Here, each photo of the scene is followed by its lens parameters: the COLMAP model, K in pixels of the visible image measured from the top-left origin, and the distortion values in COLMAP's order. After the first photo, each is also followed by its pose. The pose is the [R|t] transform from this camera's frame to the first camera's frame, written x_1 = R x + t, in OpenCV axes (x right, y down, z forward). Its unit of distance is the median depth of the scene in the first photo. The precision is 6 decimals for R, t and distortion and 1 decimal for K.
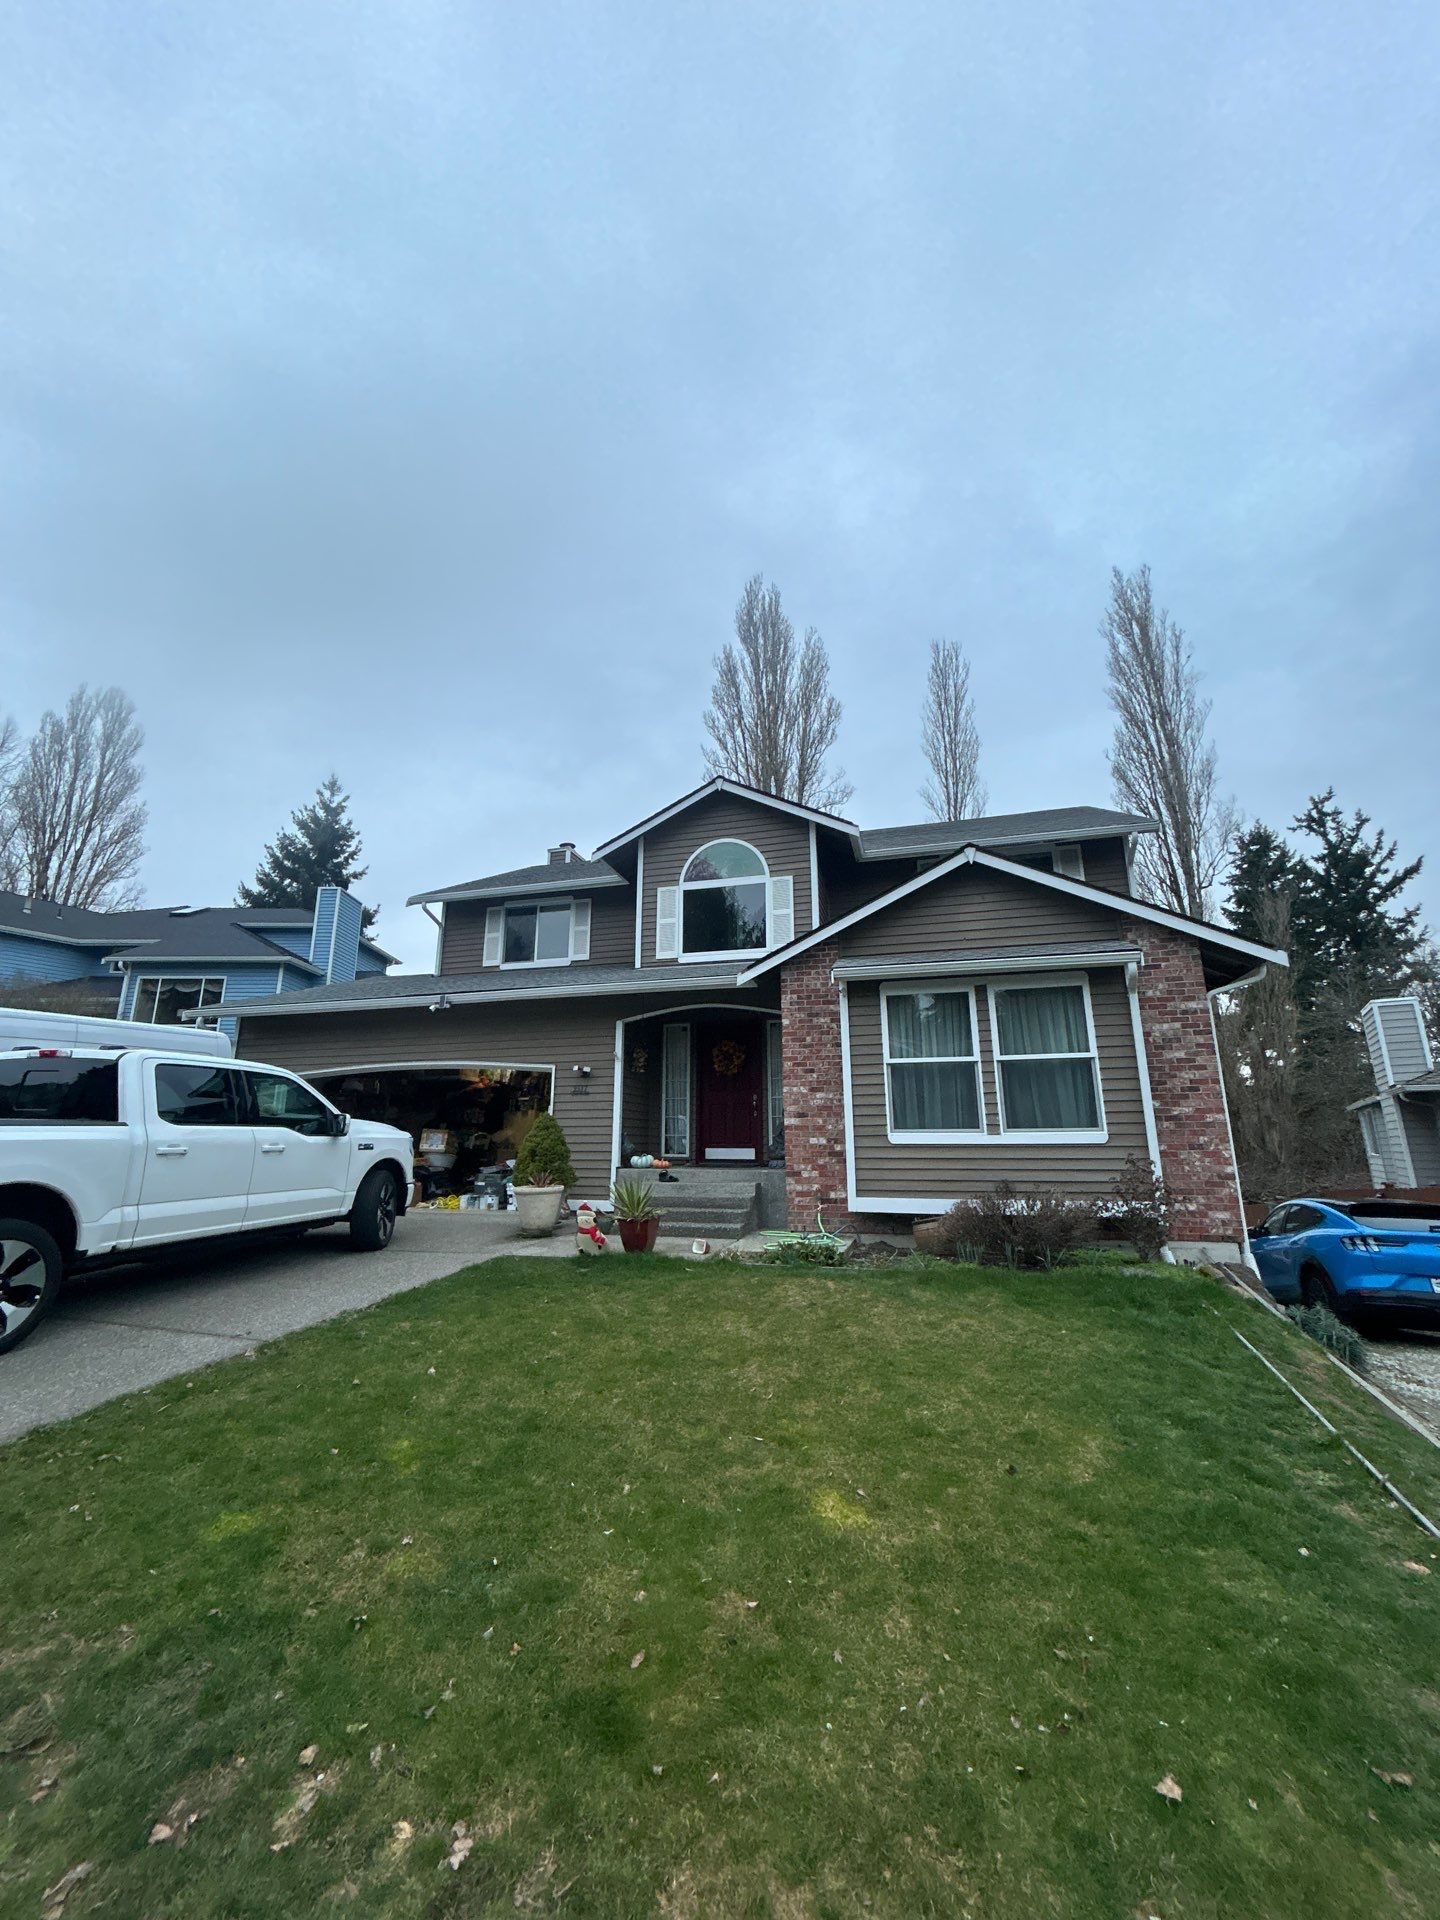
lens RADIAL K [[768.6, 0, 726.5], [0, 768.6, 958.6], [0, 0, 1]] dist [0.006084, 0.000854]
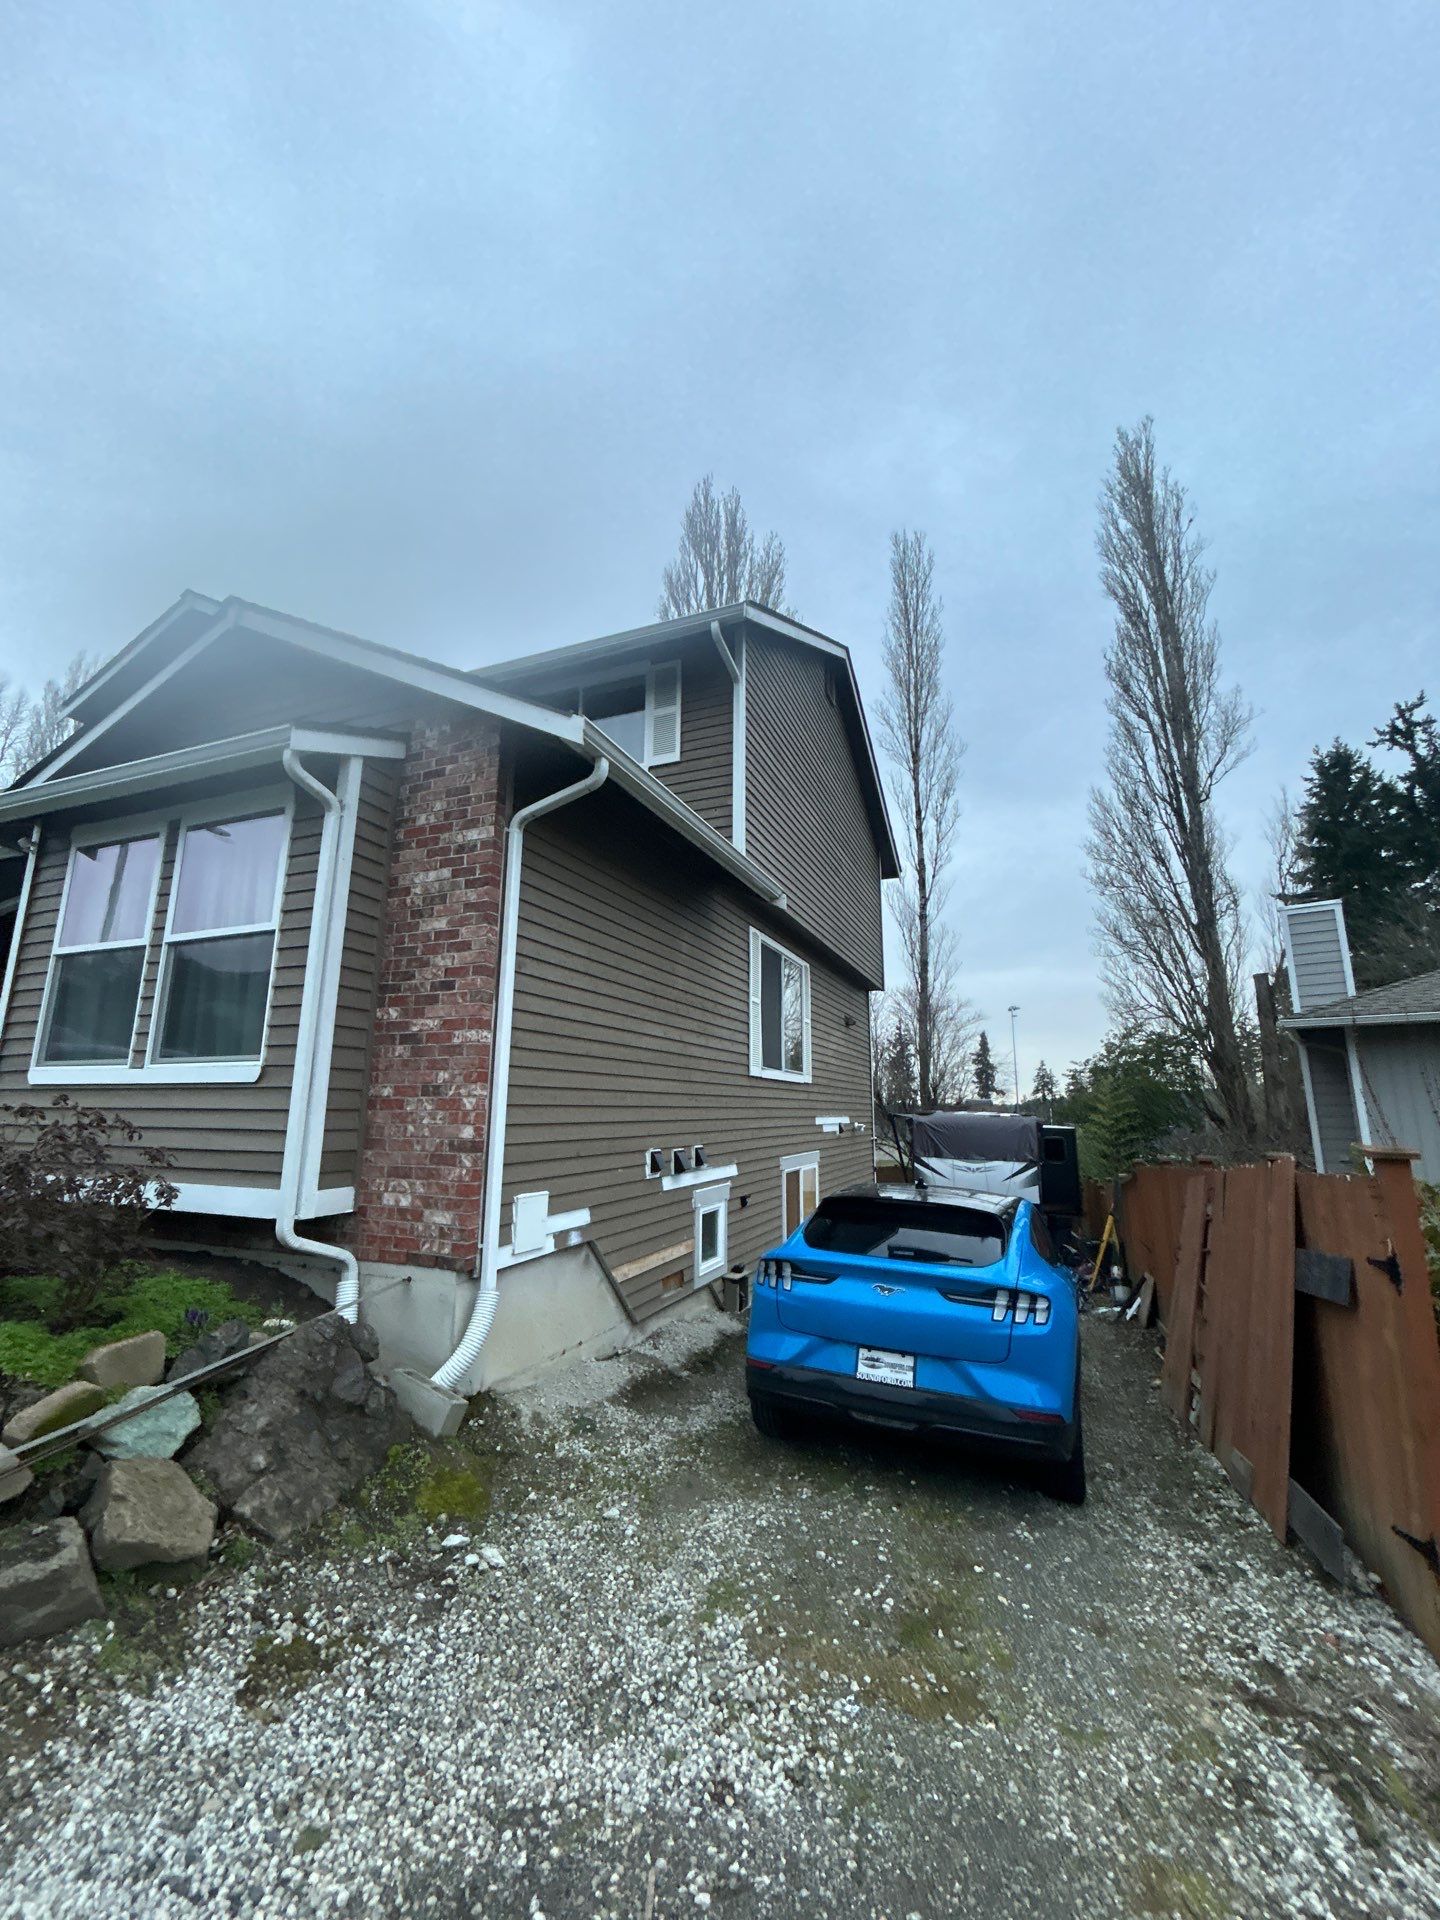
lens RADIAL K [[768.6, 0, 713.4], [0, 768.6, 956.2], [0, 0, 1]] dist [0.006084, 0.000854]
pose [[0.993128, -0.011903, -0.116423, 0.317503], [0.017018, 0.998928, 0.043038, 0.047677], [0.115786, -0.044724, 0.992267, 0.179890]]
